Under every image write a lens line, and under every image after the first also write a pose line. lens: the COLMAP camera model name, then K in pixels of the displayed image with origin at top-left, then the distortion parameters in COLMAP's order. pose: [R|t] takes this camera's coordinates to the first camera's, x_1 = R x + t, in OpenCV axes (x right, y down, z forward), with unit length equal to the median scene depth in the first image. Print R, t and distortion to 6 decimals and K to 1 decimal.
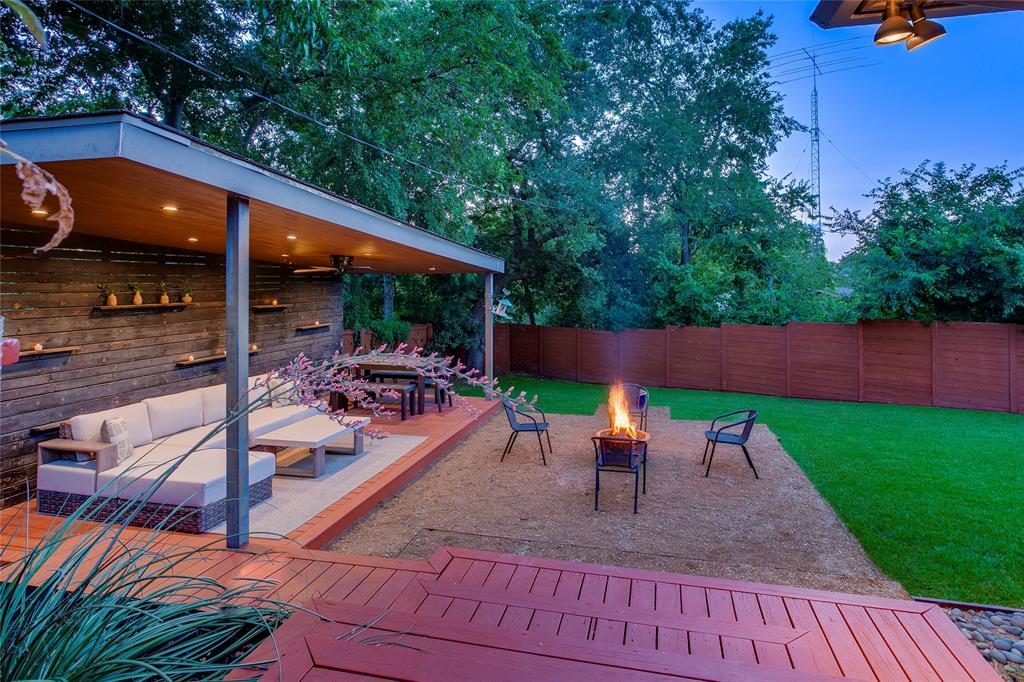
lens RADIAL K [[560.7, 0, 542.2], [0, 560.7, 272.8], [0, 0, 1]] dist [-0.016152, 0.009357]
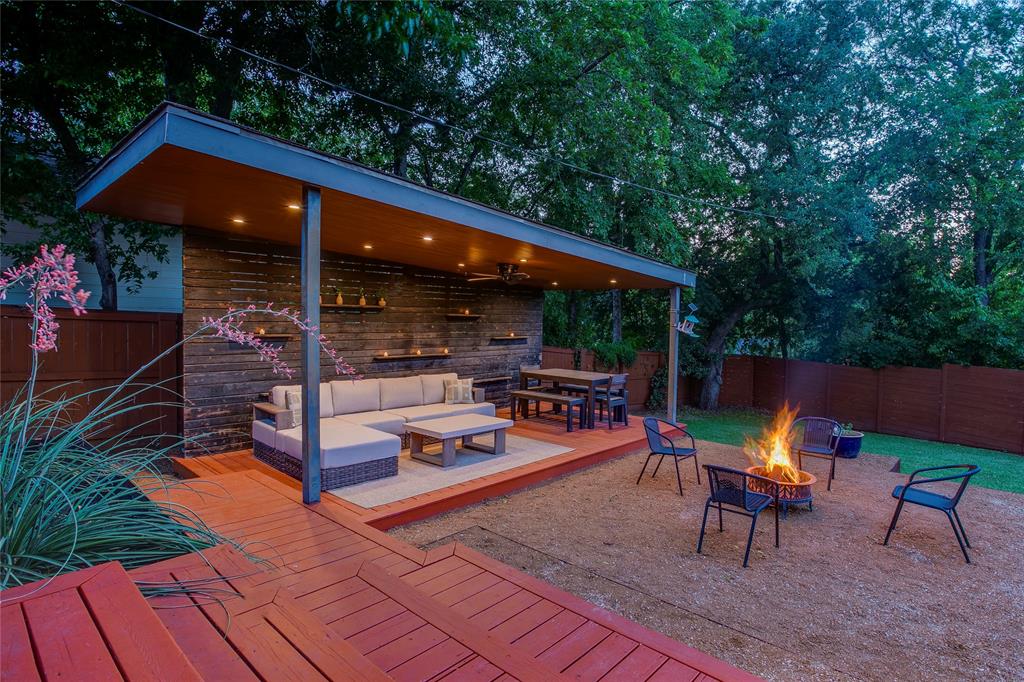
lens RADIAL K [[548.8, 0, 543.3], [0, 548.8, 327.8], [0, 0, 1]] dist [-0.037273, 0.008436]
pose [[0.878647, 0.027596, -0.476674, 0.198045], [-0.012286, 0.999305, 0.035205, 0.052916], [0.477314, -0.025076, 0.878375, 0.150906]]
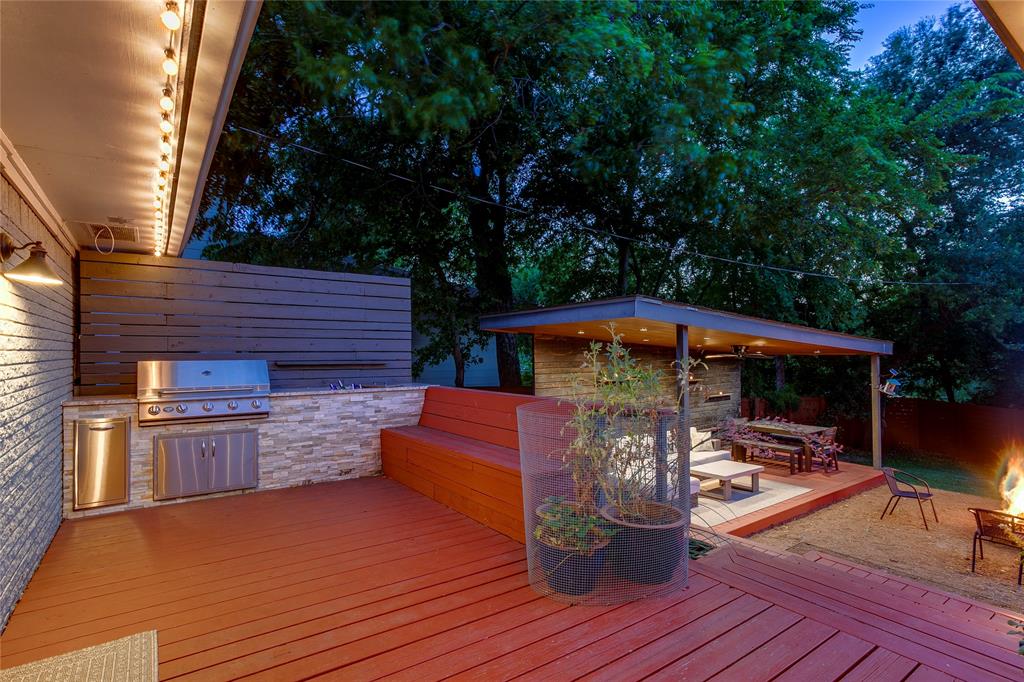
lens RADIAL K [[513.4, 0, 517.3], [0, 513.4, 342.8], [0, 0, 1]] dist [-0.022250, 0.007514]
pose [[0.734309, -0.017635, -0.678586, 0.092903], [0.019516, 0.999798, -0.004865, -0.044686], [0.678535, -0.009671, 0.734505, -0.294083]]
